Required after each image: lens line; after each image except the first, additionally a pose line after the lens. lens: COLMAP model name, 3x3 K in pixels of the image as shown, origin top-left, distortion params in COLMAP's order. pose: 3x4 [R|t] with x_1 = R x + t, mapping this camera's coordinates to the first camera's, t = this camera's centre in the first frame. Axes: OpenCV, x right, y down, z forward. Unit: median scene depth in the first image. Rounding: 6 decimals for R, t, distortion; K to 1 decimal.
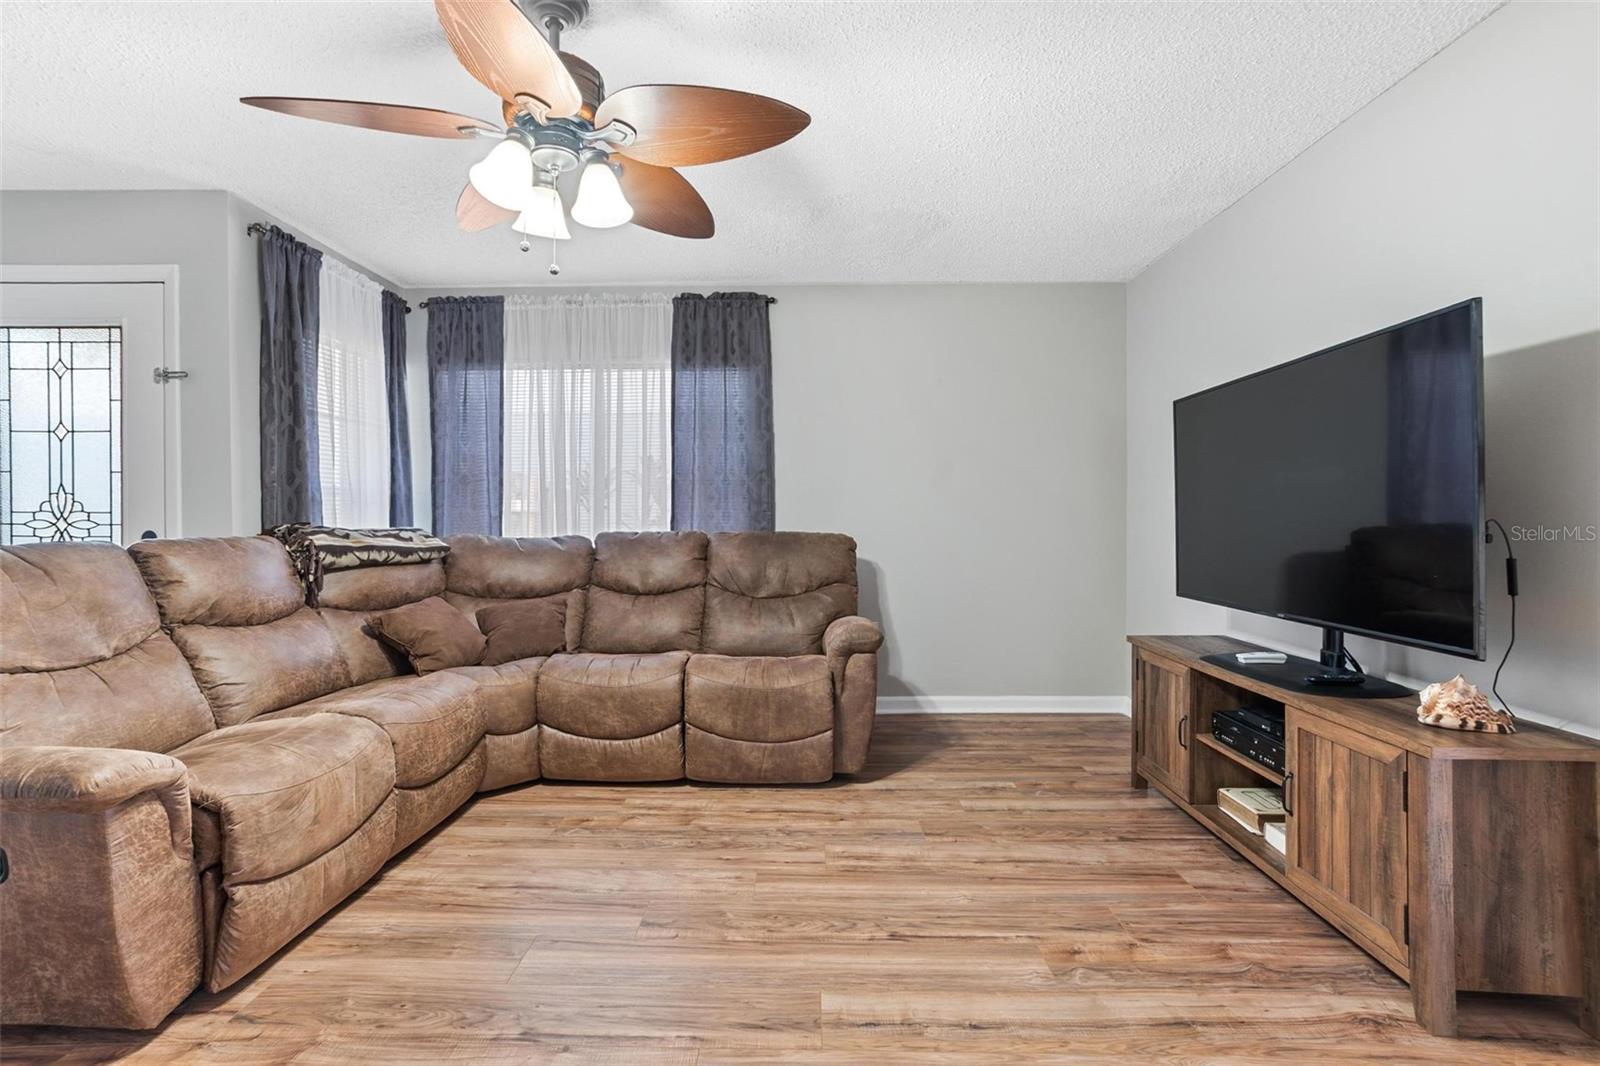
lens RADIAL K [[723.5, 0, 773.1], [0, 723.5, 527.1], [0, 0, 1]] dist [-0.050028, 0.025560]
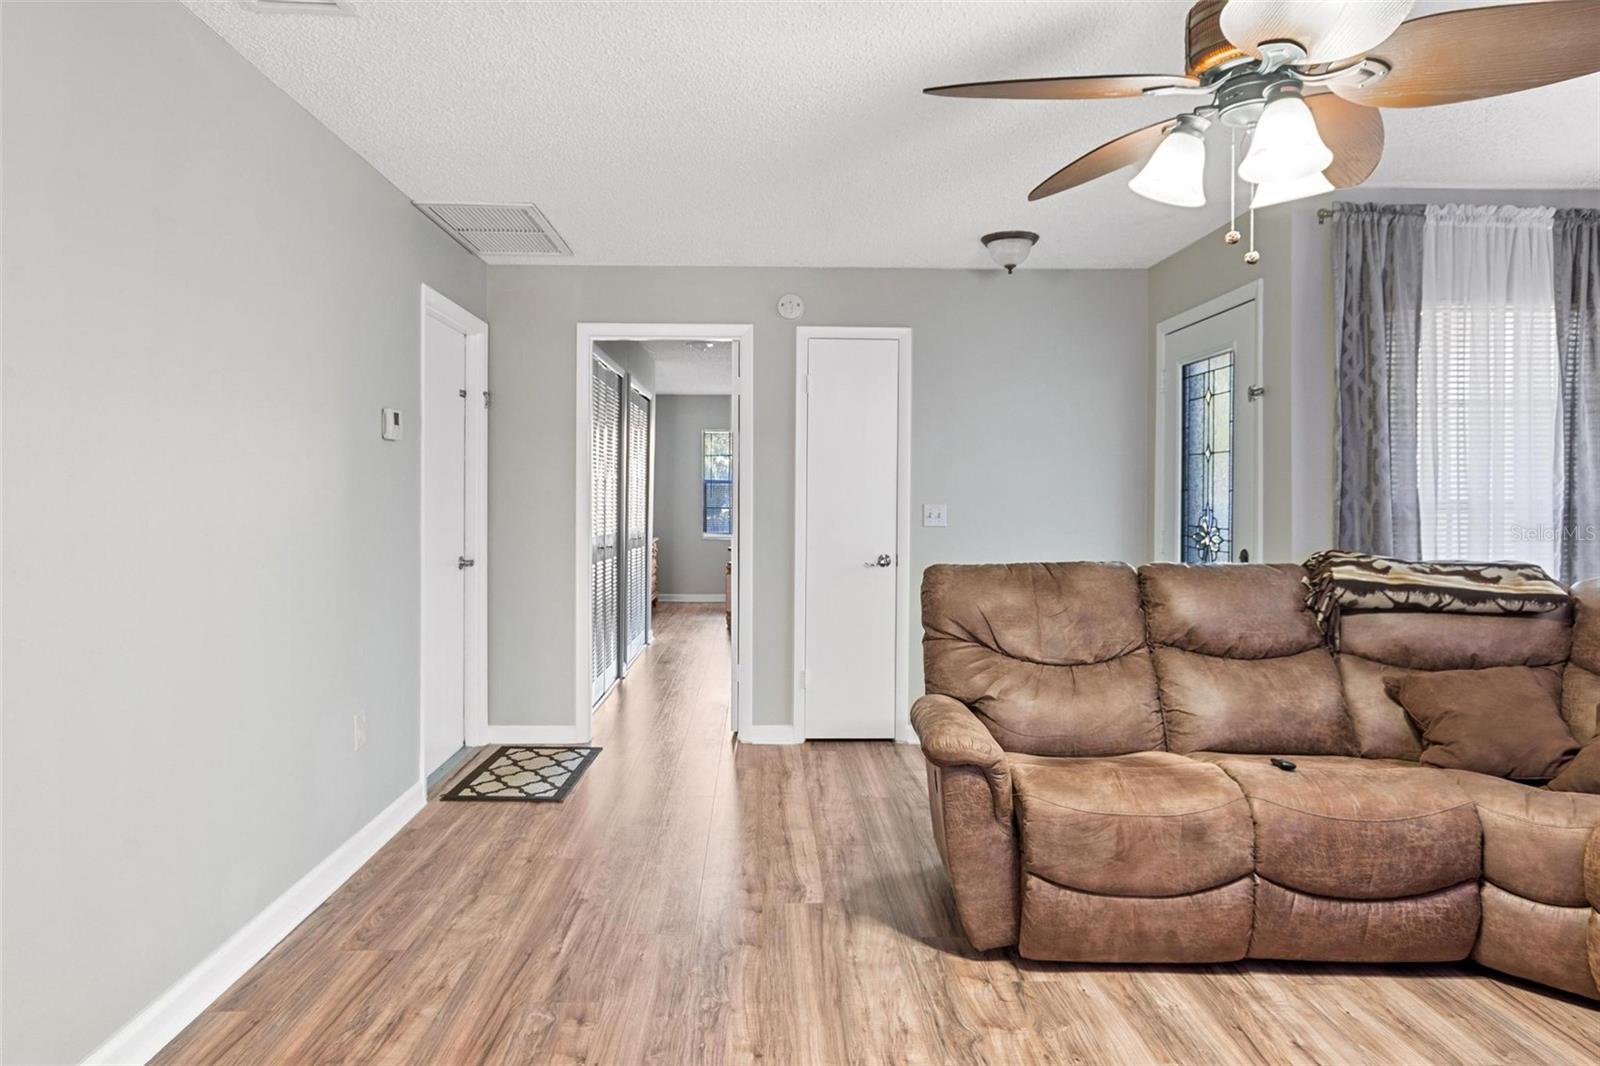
lens RADIAL K [[998.4, 0, 834.4], [0, 998.4, 498.1], [0, 0, 1]] dist [0.002832, 0.003445]
pose [[0.079180, 0.009724, -0.996813, 0.554778], [-0.018162, 0.999801, 0.008311, -0.078188], [0.996695, 0.017446, 0.079341, 0.350216]]
